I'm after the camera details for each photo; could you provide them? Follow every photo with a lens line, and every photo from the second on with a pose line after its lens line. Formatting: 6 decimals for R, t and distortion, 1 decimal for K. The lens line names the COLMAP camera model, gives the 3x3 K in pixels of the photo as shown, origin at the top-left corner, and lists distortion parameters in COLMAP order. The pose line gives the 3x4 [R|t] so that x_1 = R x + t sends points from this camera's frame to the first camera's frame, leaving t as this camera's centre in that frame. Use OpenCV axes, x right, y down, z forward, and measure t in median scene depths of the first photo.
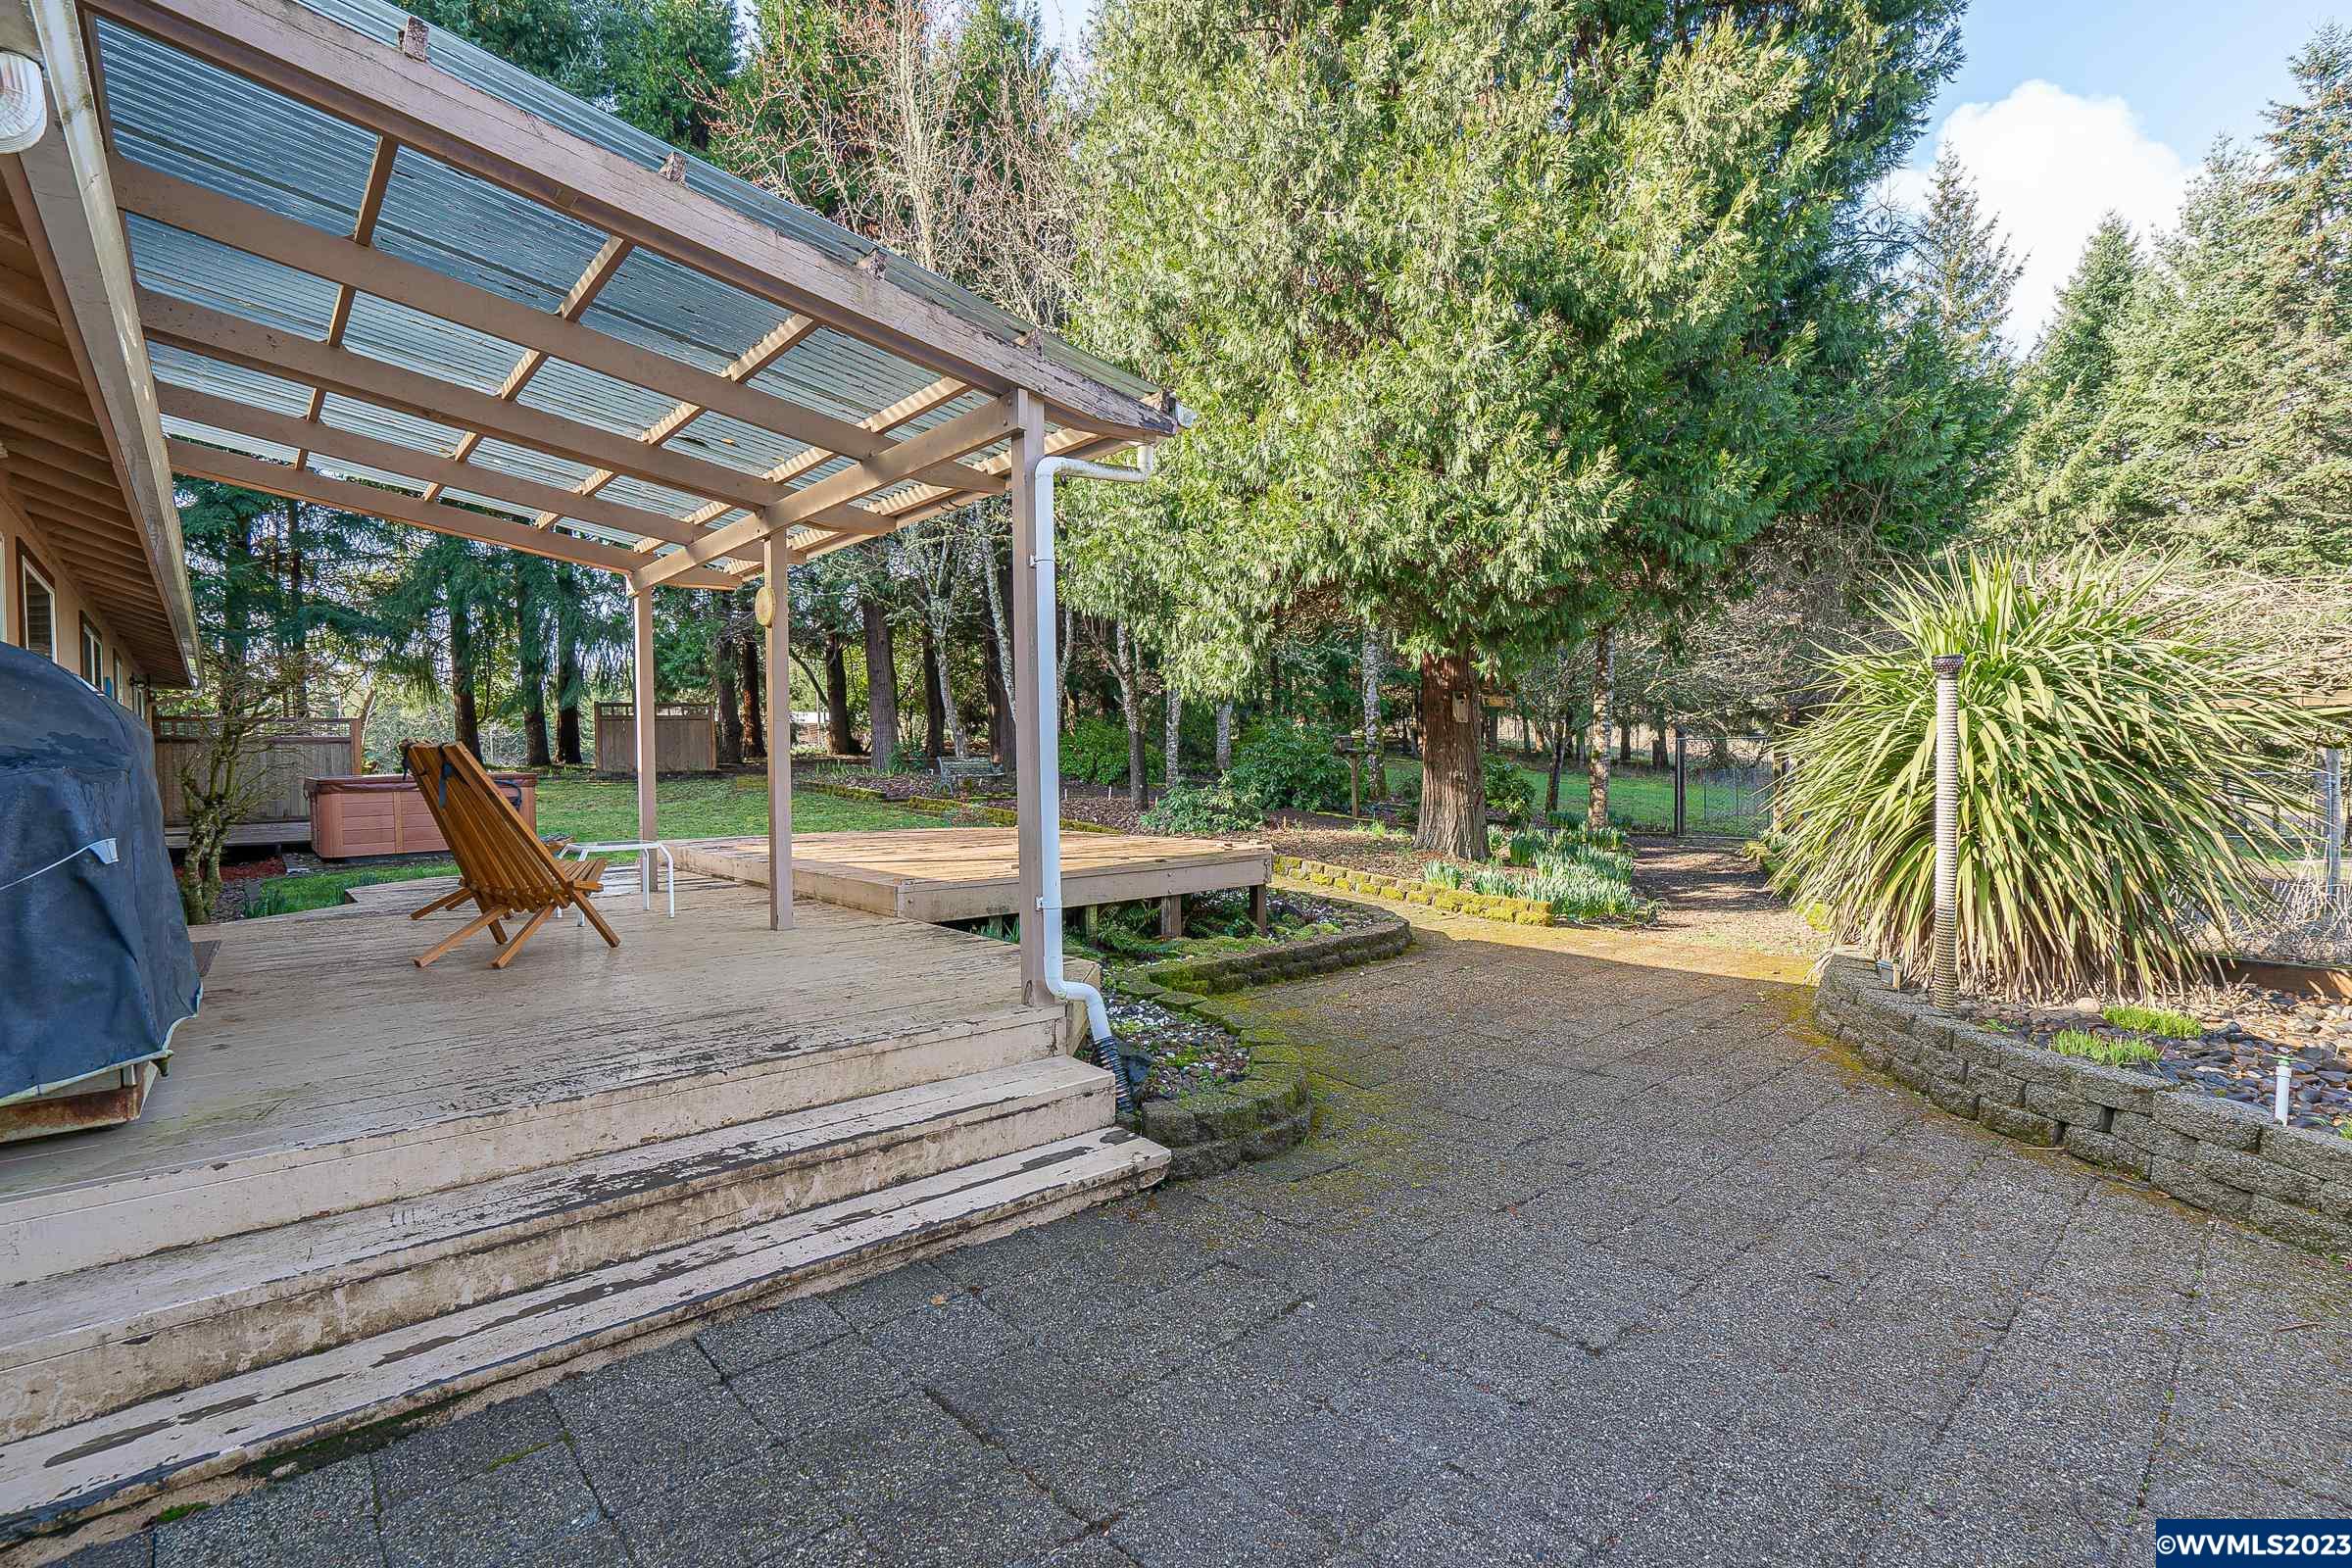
lens RADIAL K [[1064.1, 0, 1176.0], [0, 1064.1, 784.0], [0, 0, 1]] dist [-0.004060, -0.000218]
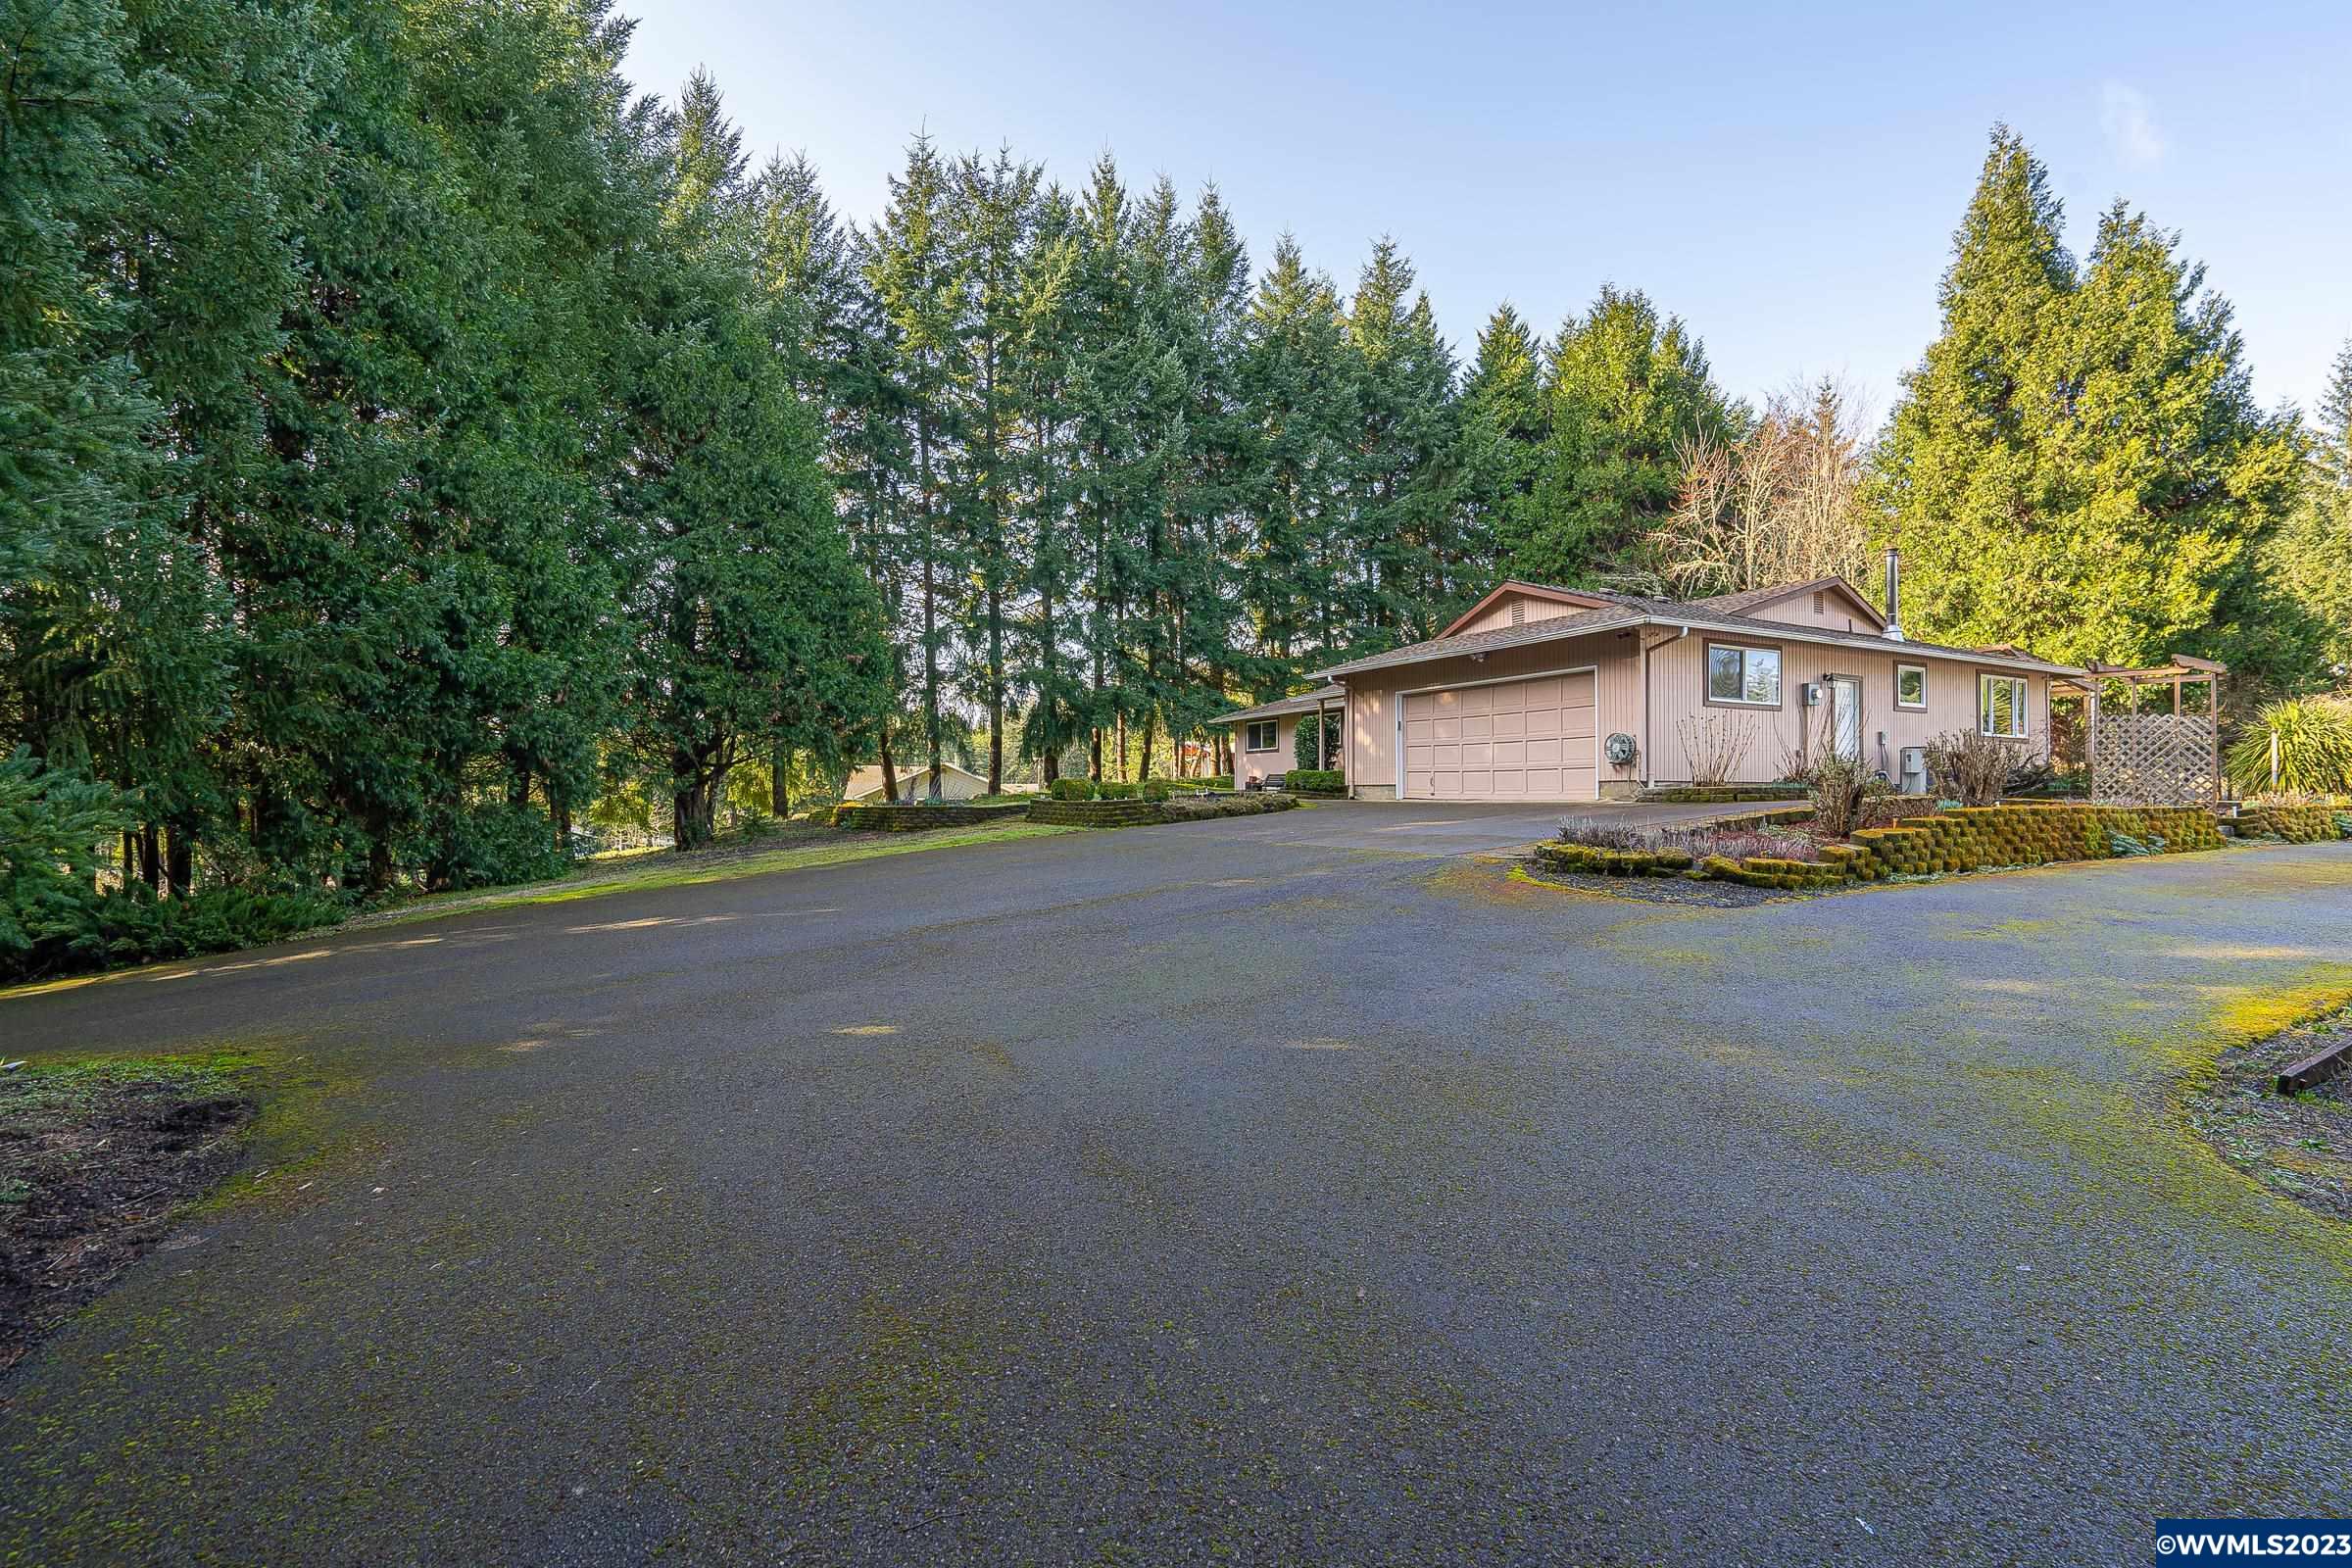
lens RADIAL K [[1064.1, 0, 1176.0], [0, 1064.1, 784.0], [0, 0, 1]] dist [-0.004060, -0.000218]
pose [[0.971849, 0.013322, -0.235226, -0.571048], [-0.017517, 0.999722, -0.015753, 0.055438], [0.234951, 0.019430, 0.971813, -0.929508]]
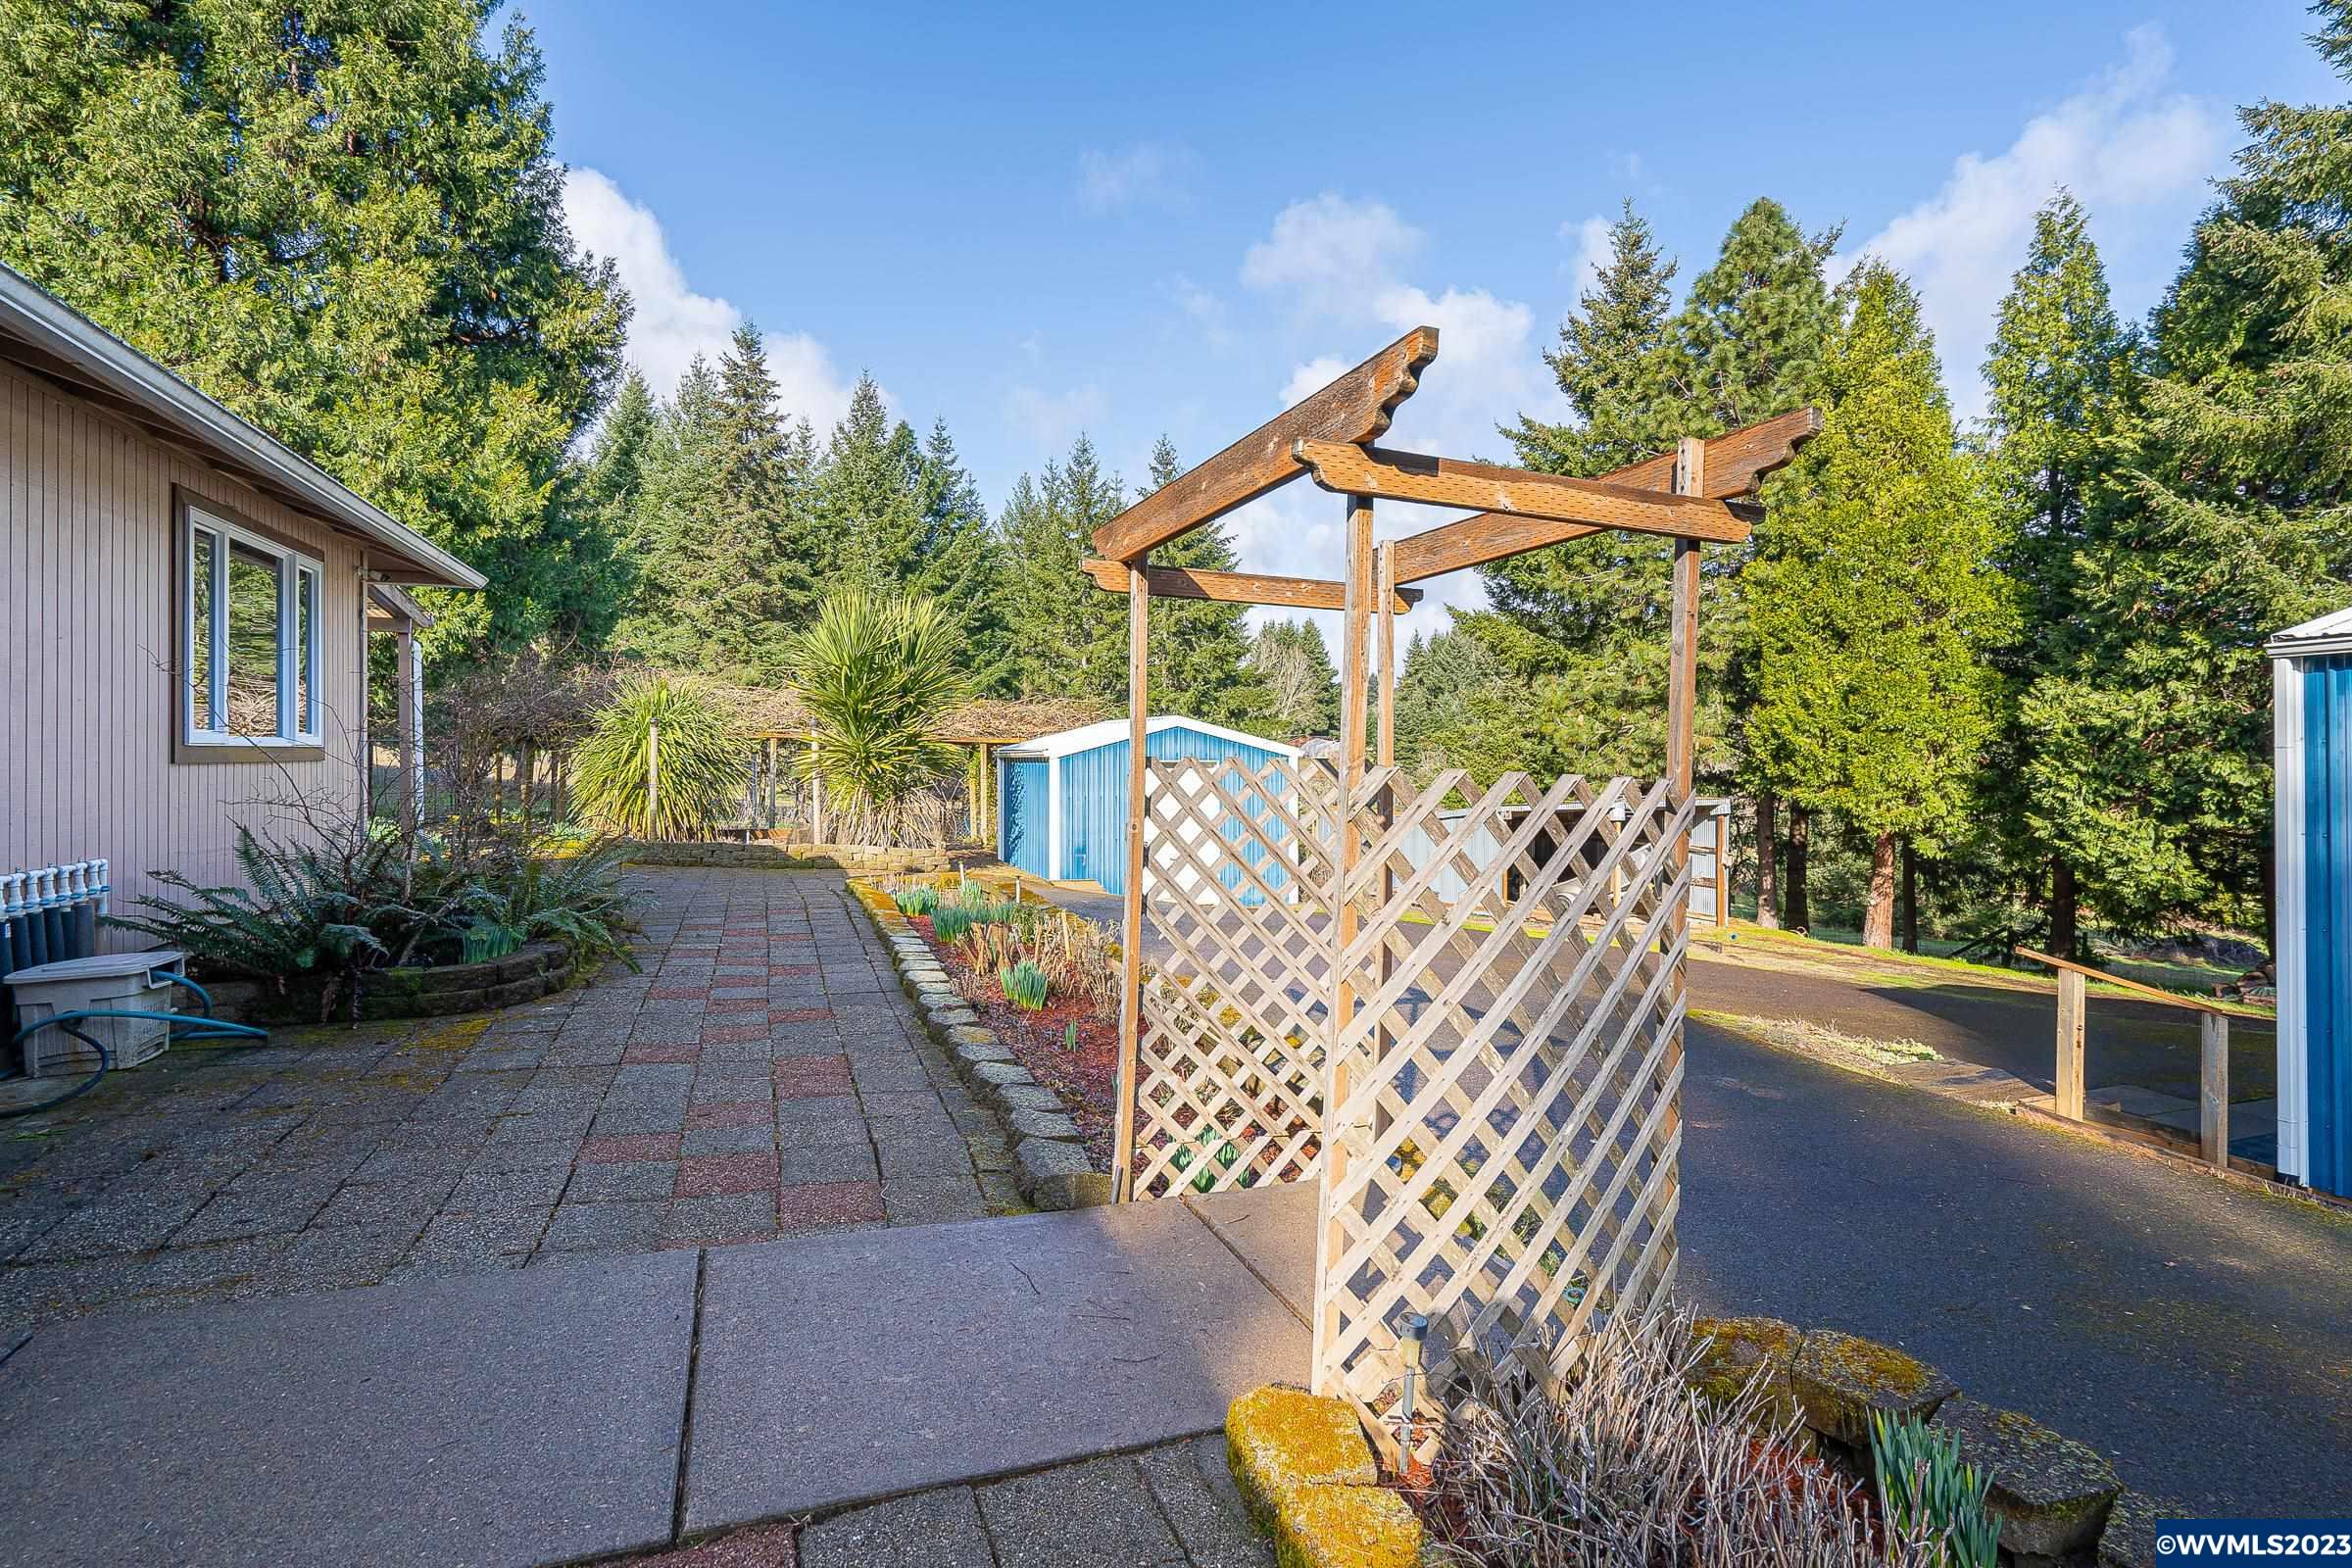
lens RADIAL K [[1108.0, 0, 1177.3], [0, 1108.0, 731.8], [0, 0, 1]] dist [-0.002682, 0.000766]
pose [[0.366143, 0.027416, 0.930155, -0.294396], [0.018236, 0.999163, -0.036629, 0.008909], [-0.930380, 0.030374, 0.365336, -0.266917]]
